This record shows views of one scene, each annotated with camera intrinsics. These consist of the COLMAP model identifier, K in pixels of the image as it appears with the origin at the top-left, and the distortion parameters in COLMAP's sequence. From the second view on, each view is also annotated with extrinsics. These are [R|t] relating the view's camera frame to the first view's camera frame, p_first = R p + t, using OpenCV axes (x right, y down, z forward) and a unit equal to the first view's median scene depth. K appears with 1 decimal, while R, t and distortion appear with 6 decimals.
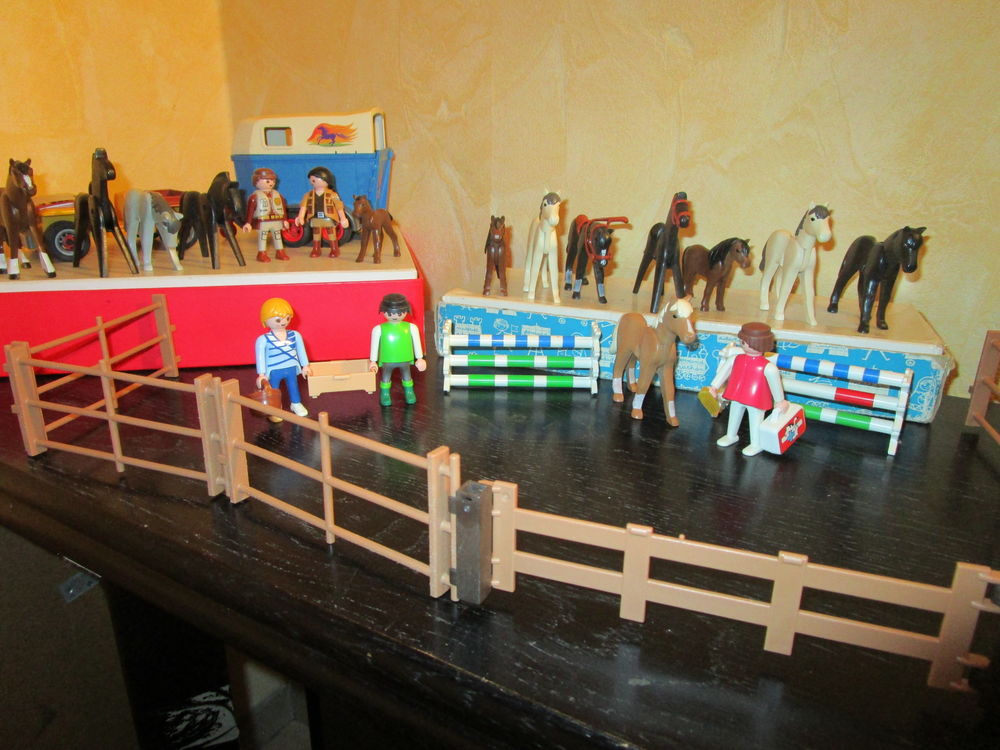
lens RADIAL K [[716.4, 0, 494.9], [0, 716.4, 375.4], [0, 0, 1]] dist [-0.026473, 0.009767]
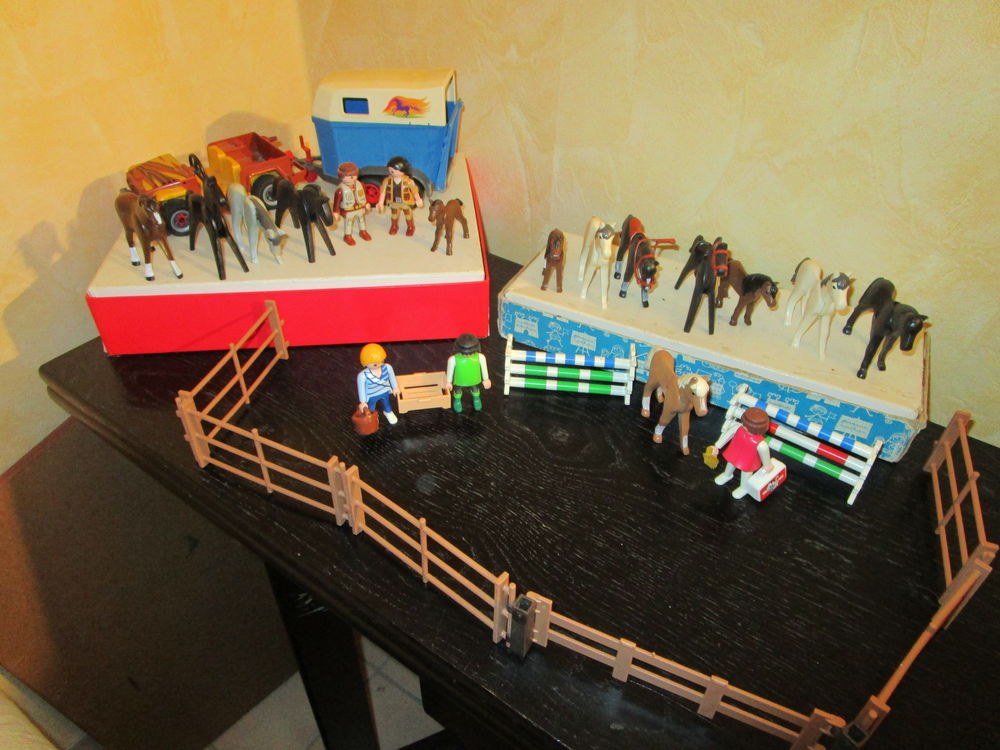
lens RADIAL K [[716.4, 0, 494.9], [0, 716.4, 375.4], [0, 0, 1]] dist [-0.026473, 0.009767]
pose [[0.996412, 0.059466, -0.060230, -0.013935], [-0.034976, 0.937297, 0.346773, -0.408523], [0.077075, -0.343422, 0.936013, -0.134638]]
